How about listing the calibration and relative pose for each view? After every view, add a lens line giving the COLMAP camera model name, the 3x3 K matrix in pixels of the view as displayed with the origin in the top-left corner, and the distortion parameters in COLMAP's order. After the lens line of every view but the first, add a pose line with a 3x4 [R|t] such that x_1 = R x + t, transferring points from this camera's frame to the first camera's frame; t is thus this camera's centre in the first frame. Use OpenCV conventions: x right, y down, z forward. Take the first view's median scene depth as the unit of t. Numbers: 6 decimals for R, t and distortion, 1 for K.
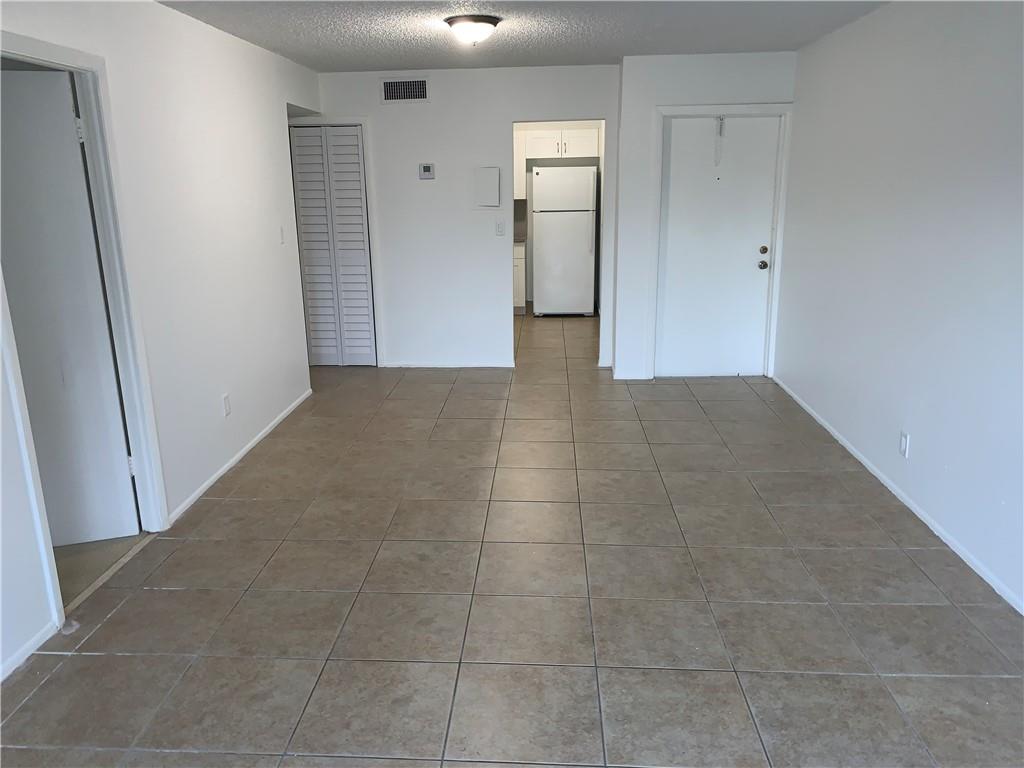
lens RADIAL K [[770.4, 0, 512.0], [0, 770.4, 384.0], [0, 0, 1]] dist [0.002766, -0.001556]
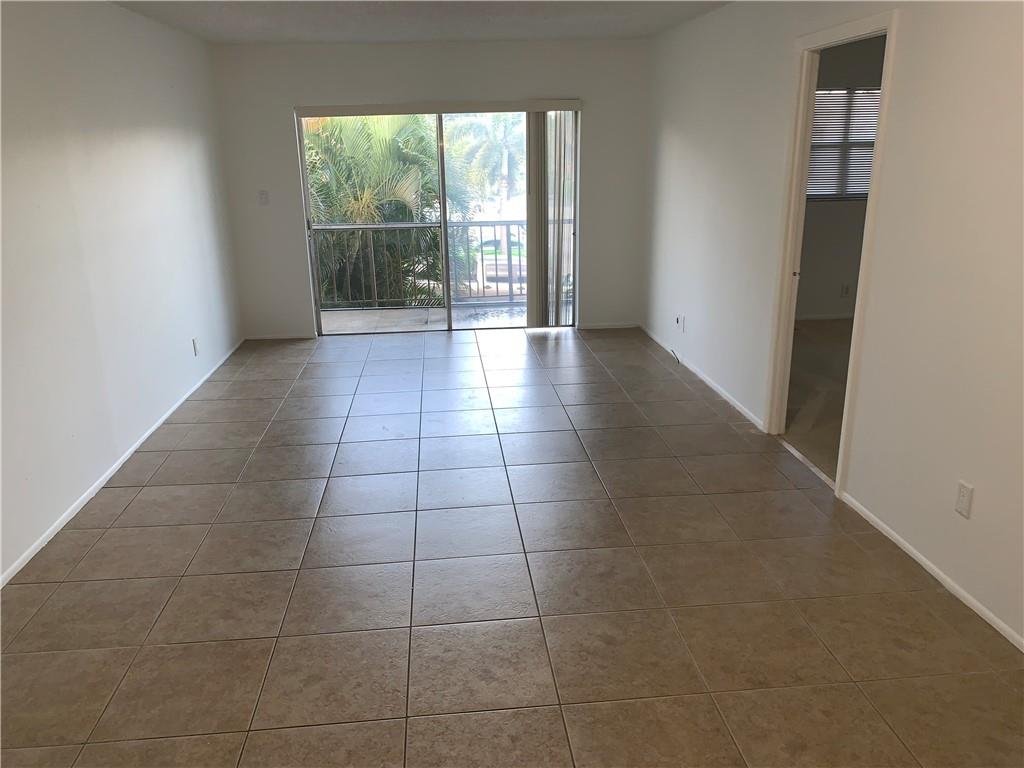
lens RADIAL K [[770.4, 0, 512.0], [0, 770.4, 384.0], [0, 0, 1]] dist [0.002766, -0.001556]
pose [[-0.988178, 0.084120, -0.128169, 0.069286], [0.003050, 0.846644, 0.532151, -0.410715], [0.153278, 0.525469, -0.836892, 1.512354]]
